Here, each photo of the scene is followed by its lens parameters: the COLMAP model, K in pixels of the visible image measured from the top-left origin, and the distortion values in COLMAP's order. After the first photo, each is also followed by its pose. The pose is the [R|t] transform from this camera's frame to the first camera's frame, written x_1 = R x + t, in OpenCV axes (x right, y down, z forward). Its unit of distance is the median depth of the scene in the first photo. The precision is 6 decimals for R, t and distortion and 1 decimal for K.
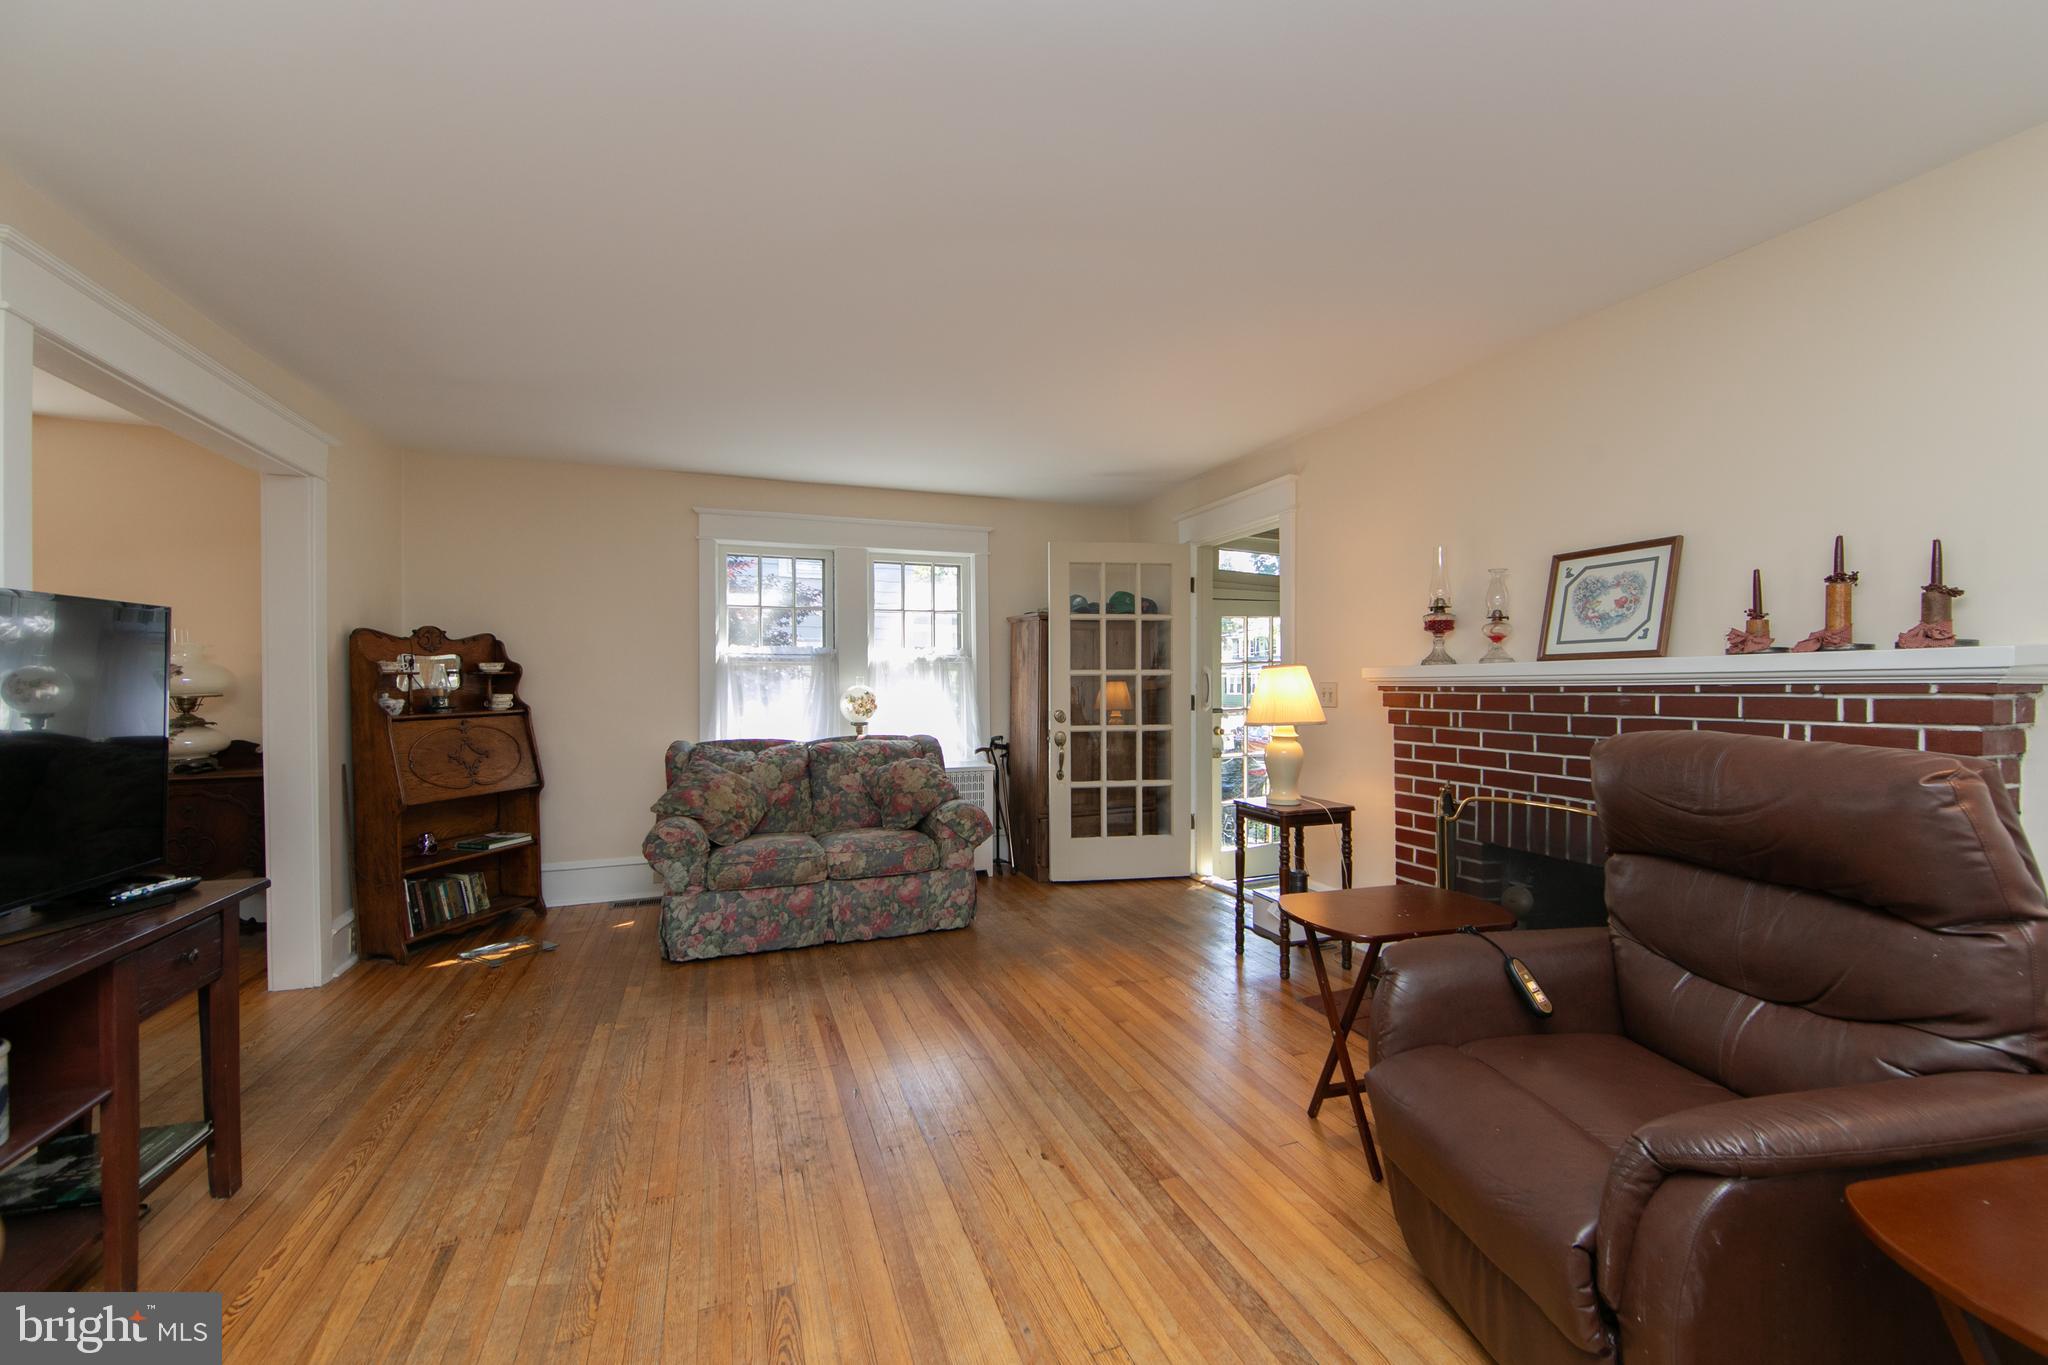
lens RADIAL K [[819.6, 0, 1009.4], [0, 819.6, 686.0], [0, 0, 1]] dist [-0.001745, -0.000195]
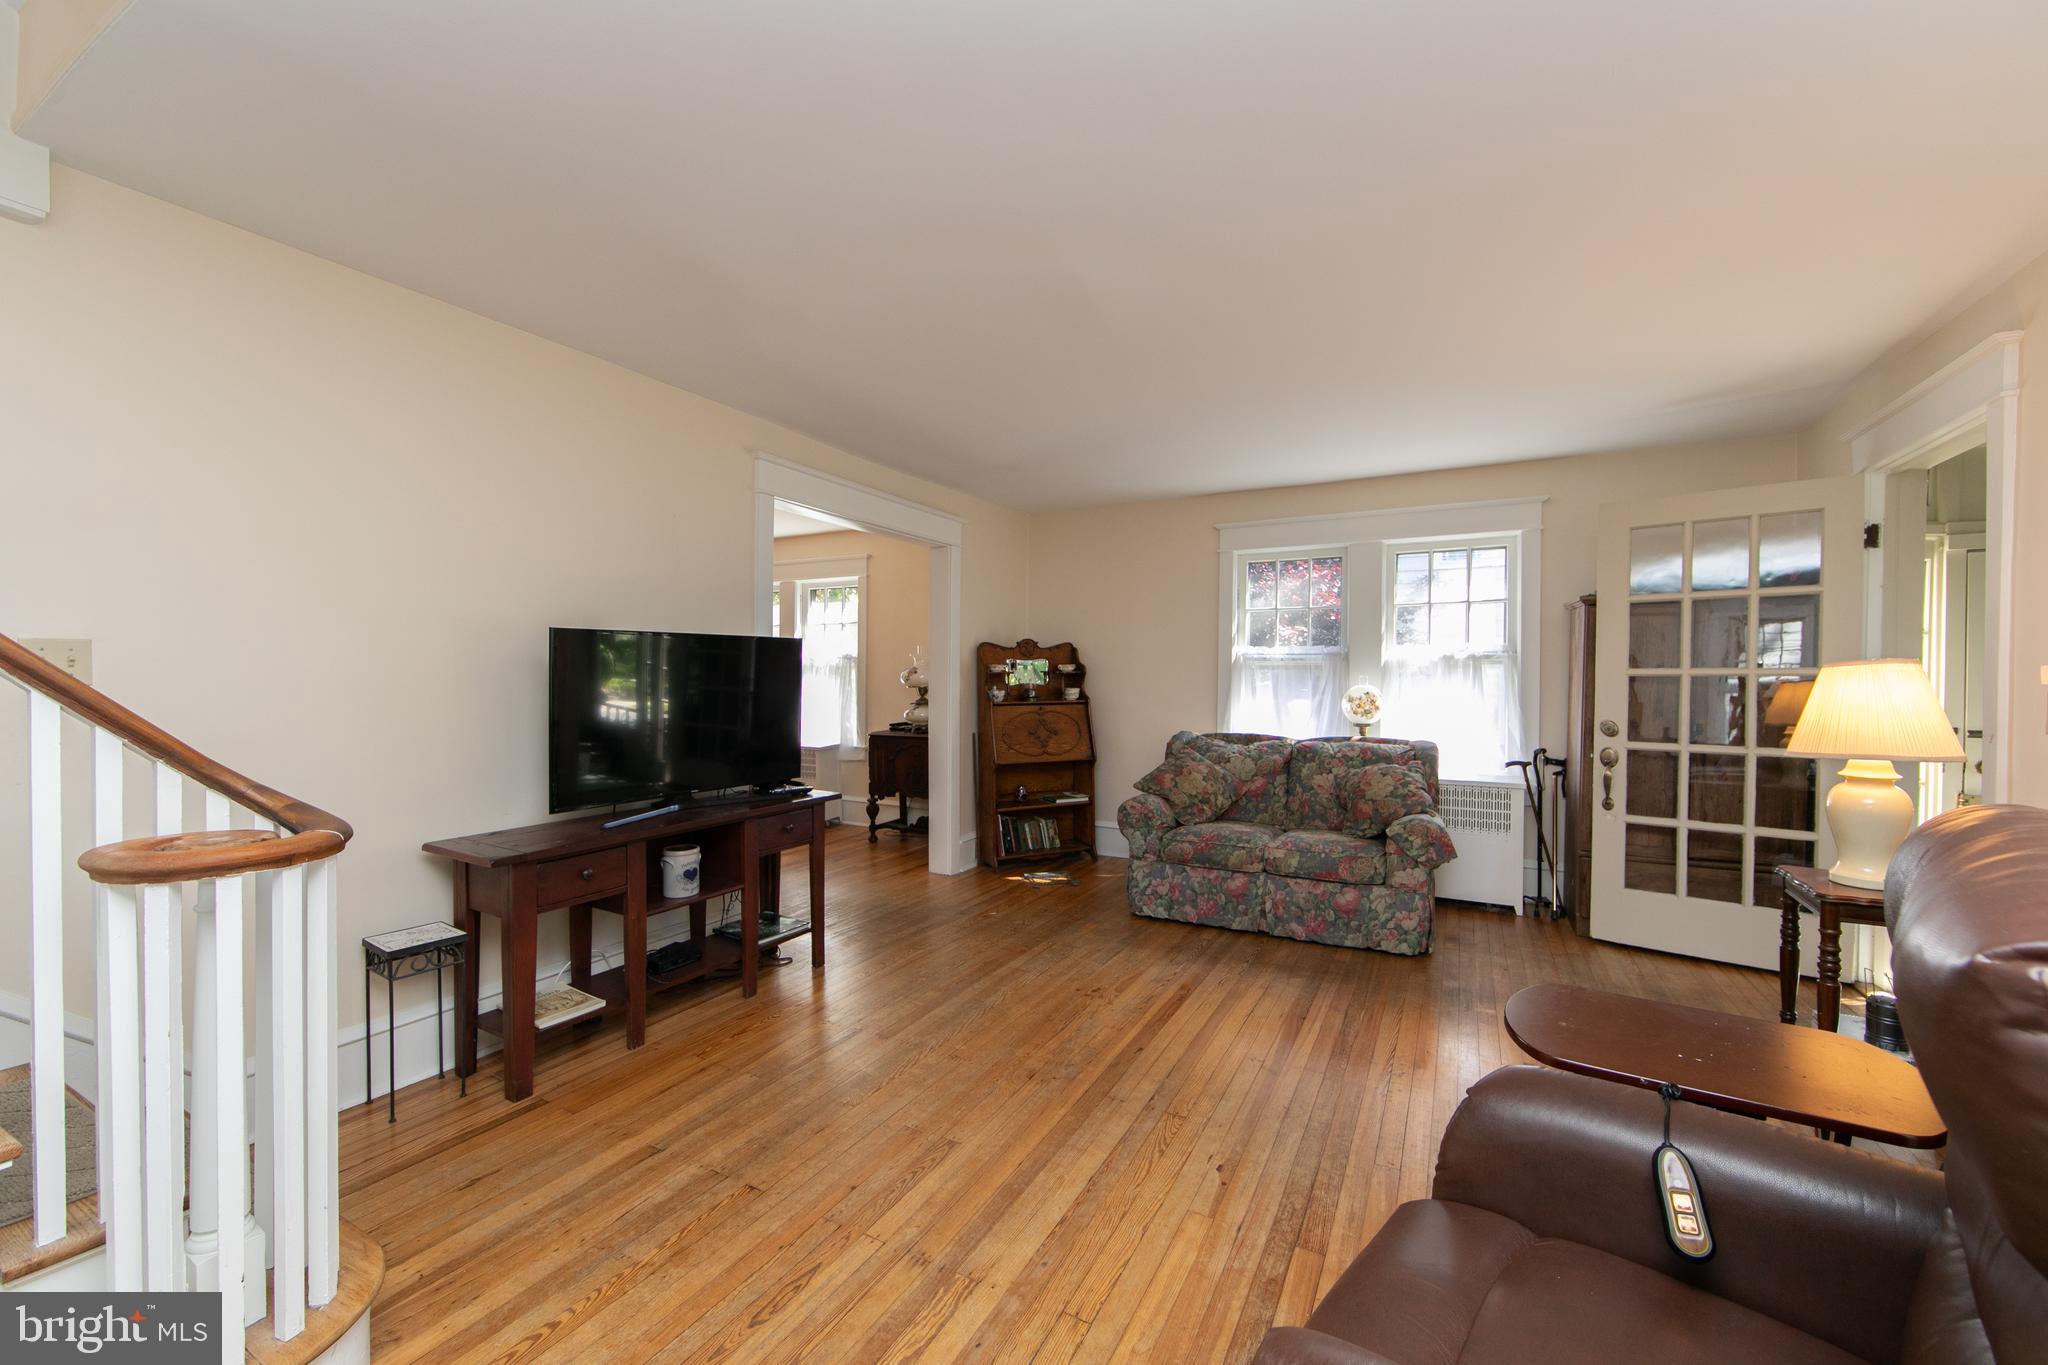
lens RADIAL K [[793.1, 0, 1019.2], [0, 793.1, 684.6], [0, 0, 1]] dist [-0.001488, -0.000046]
pose [[0.648867, 0.012523, -0.760799, 0.329315], [-0.009942, 0.999919, 0.007980, -0.005875], [0.760837, 0.002386, 0.648939, 0.108405]]
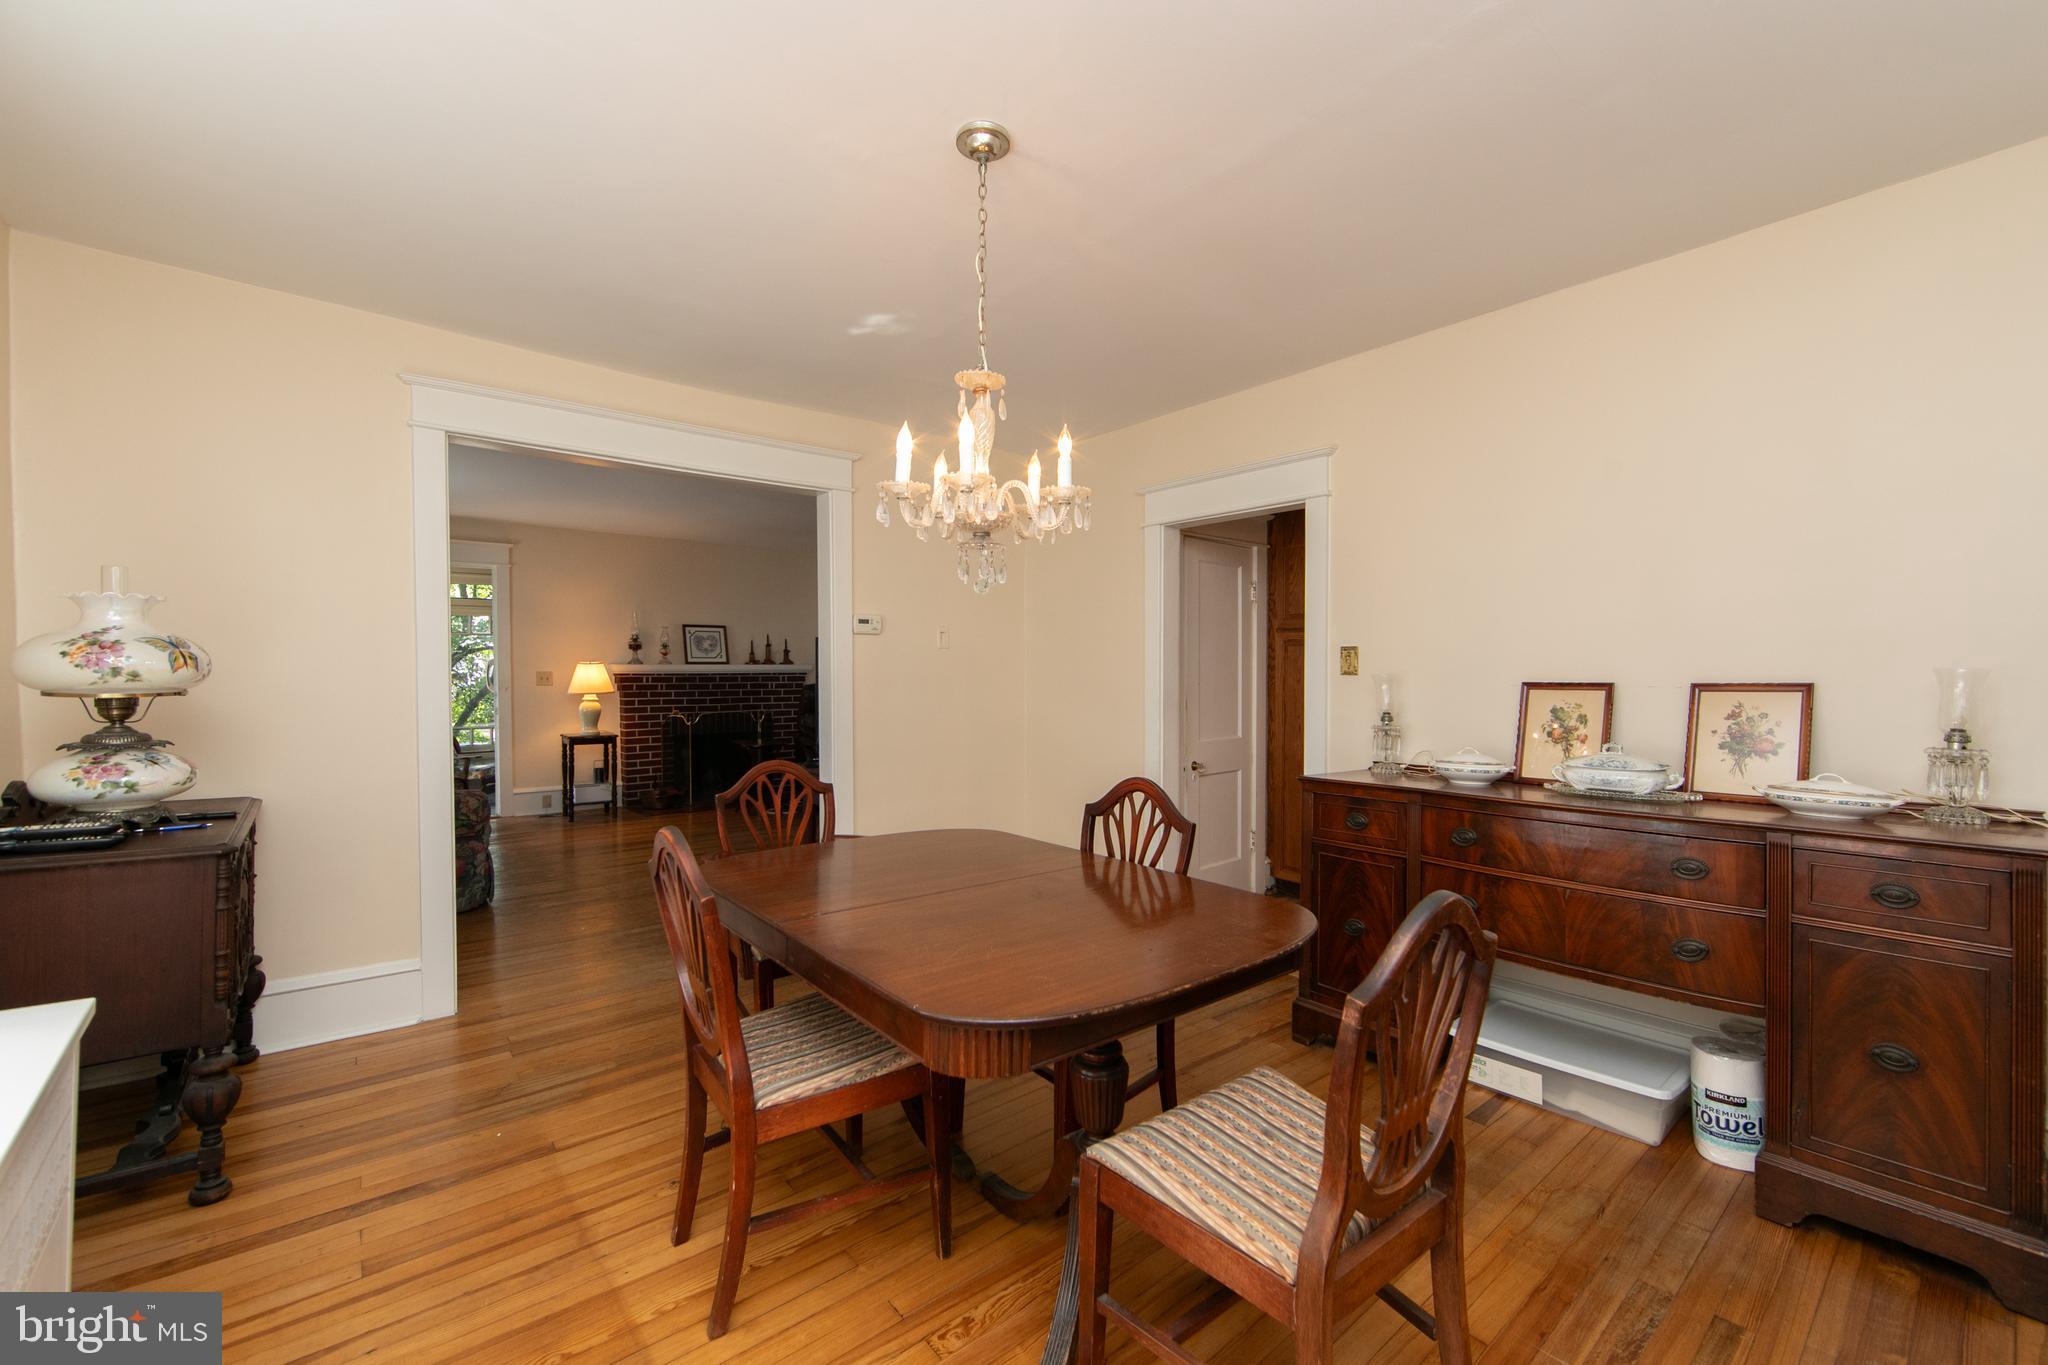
lens RADIAL K [[819.6, 0, 1009.4], [0, 819.6, 686.0], [0, 0, 1]] dist [-0.001745, -0.000195]
pose [[-0.322888, -0.013929, 0.946335, -1.637483], [0.000492, 0.999889, 0.014885, 0.001566], [-0.946437, 0.005272, -0.322845, 0.629608]]
